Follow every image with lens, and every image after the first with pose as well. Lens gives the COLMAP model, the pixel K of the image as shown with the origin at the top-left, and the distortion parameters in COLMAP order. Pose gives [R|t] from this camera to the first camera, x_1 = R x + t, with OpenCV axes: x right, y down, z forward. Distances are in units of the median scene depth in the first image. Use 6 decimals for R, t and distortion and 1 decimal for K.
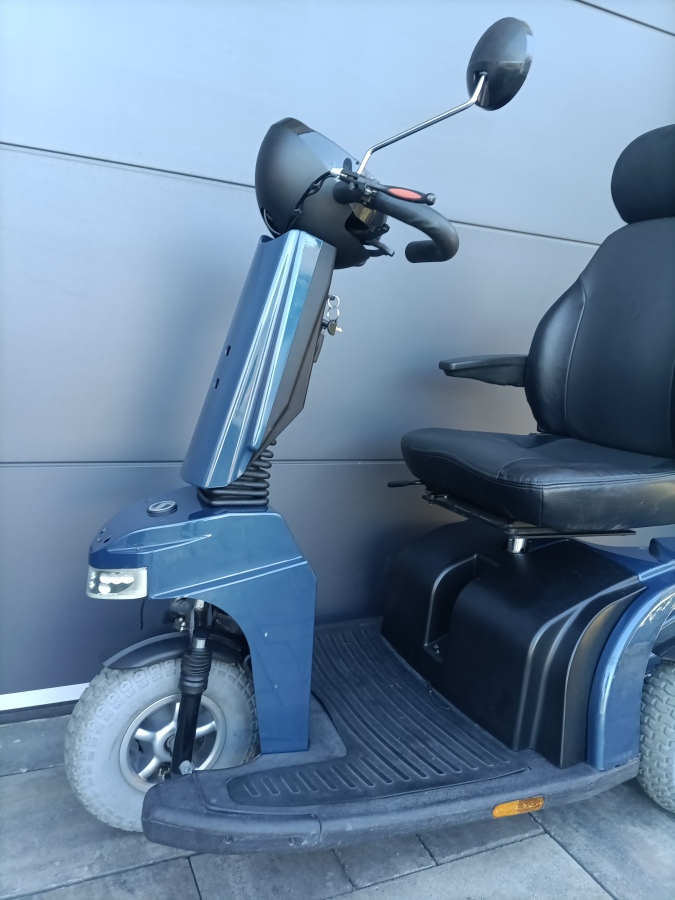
lens RADIAL K [[658.3, 0, 337.5], [0, 658.3, 450.0], [0, 0, 1]] dist [0.079927, -0.085194]
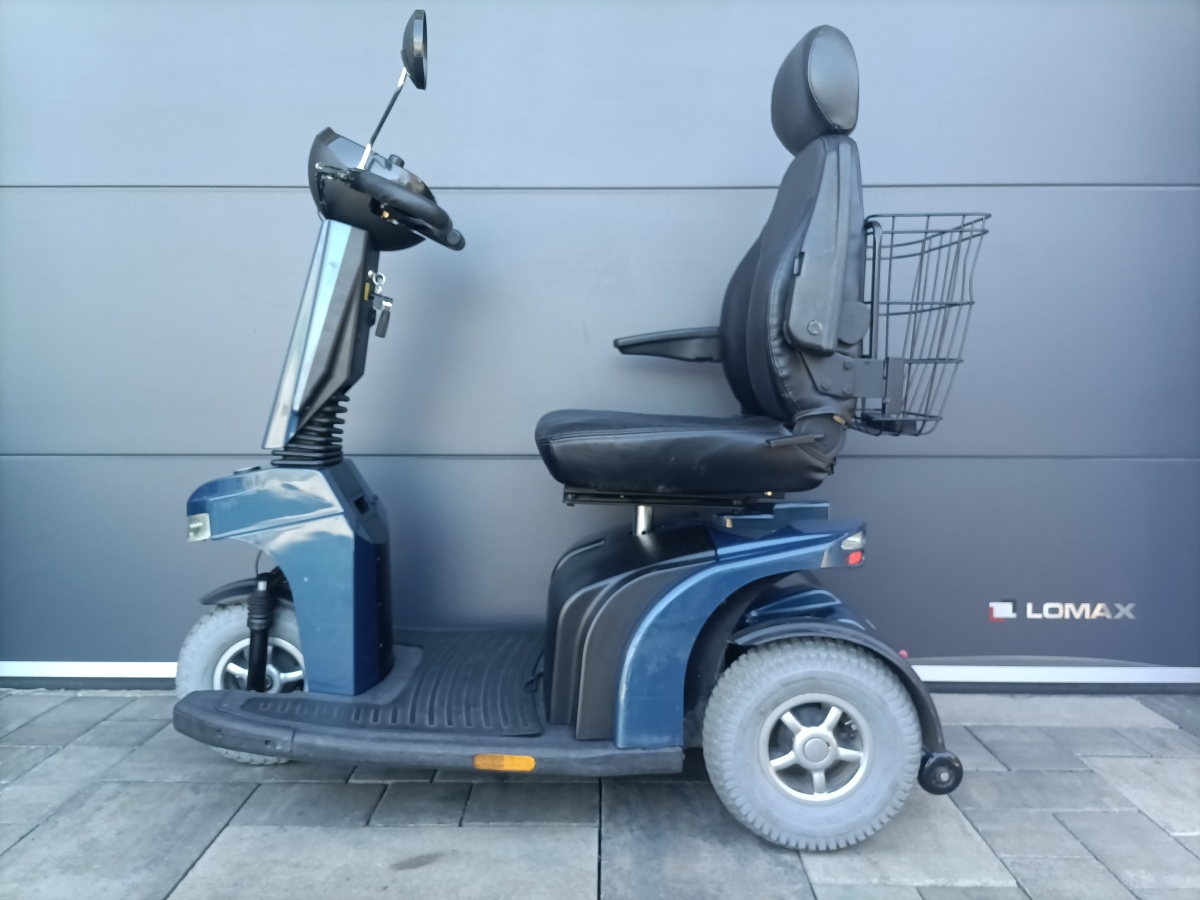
lens RADIAL K [[877.7, 0, 600.0], [0, 877.7, 450.0], [0, 0, 1]] dist [0.079927, -0.085194]
pose [[0.907859, -0.034708, -0.417836, 0.959200], [-0.003140, 0.995977, -0.089555, 0.192943], [0.419263, 0.082615, 0.904098, -0.152418]]
